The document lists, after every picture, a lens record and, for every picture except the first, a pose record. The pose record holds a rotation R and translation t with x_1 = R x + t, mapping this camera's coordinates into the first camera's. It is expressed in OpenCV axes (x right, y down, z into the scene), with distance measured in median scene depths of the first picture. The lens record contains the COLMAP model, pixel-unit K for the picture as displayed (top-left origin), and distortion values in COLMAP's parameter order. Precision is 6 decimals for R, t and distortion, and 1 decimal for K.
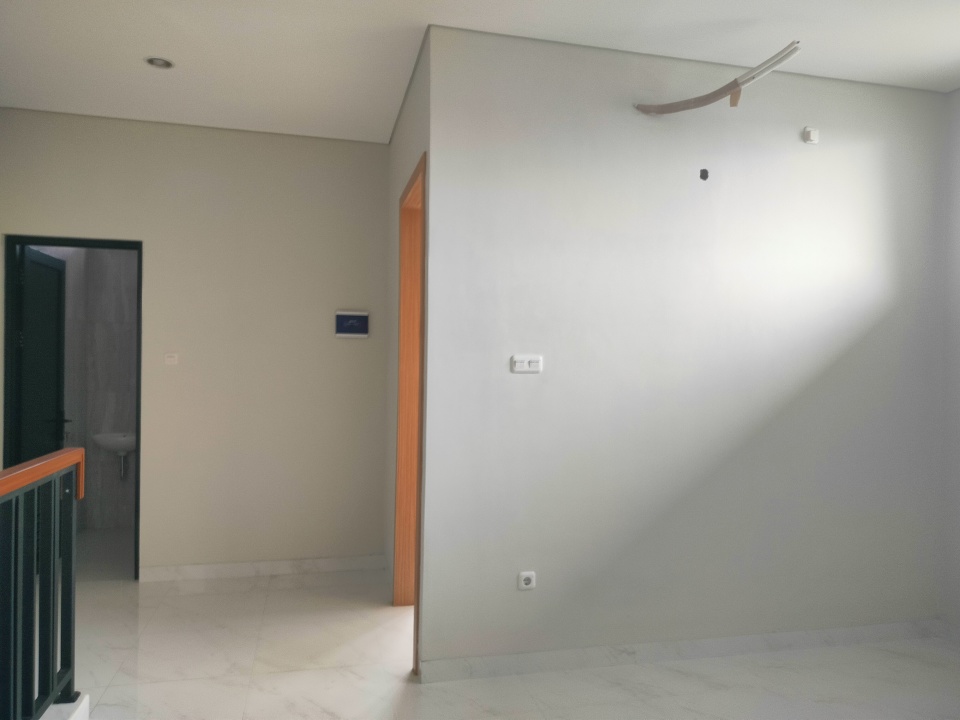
lens RADIAL K [[681.9, 0, 482.3], [0, 681.9, 371.4], [0, 0, 1]] dist [0.053087, -0.068985]
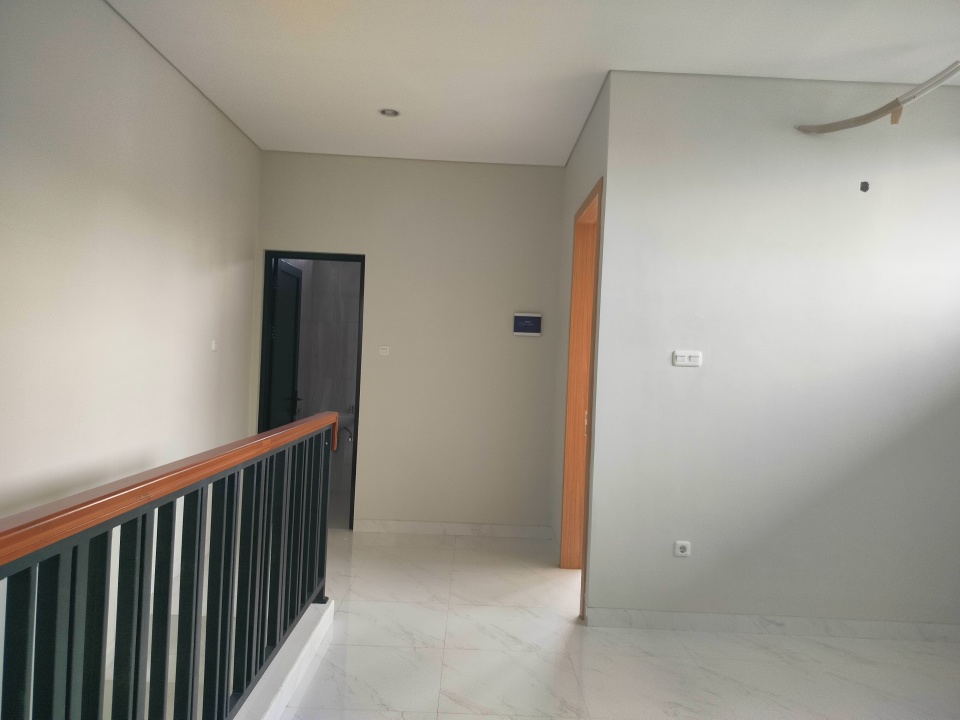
lens RADIAL K [[681.9, 0, 482.3], [0, 681.9, 371.4], [0, 0, 1]] dist [0.053087, -0.068985]
pose [[0.975669, 0.026850, -0.217598, -0.018186], [-0.028934, 0.999561, -0.006396, 0.026774], [0.217331, 0.012536, 0.976017, -0.181396]]
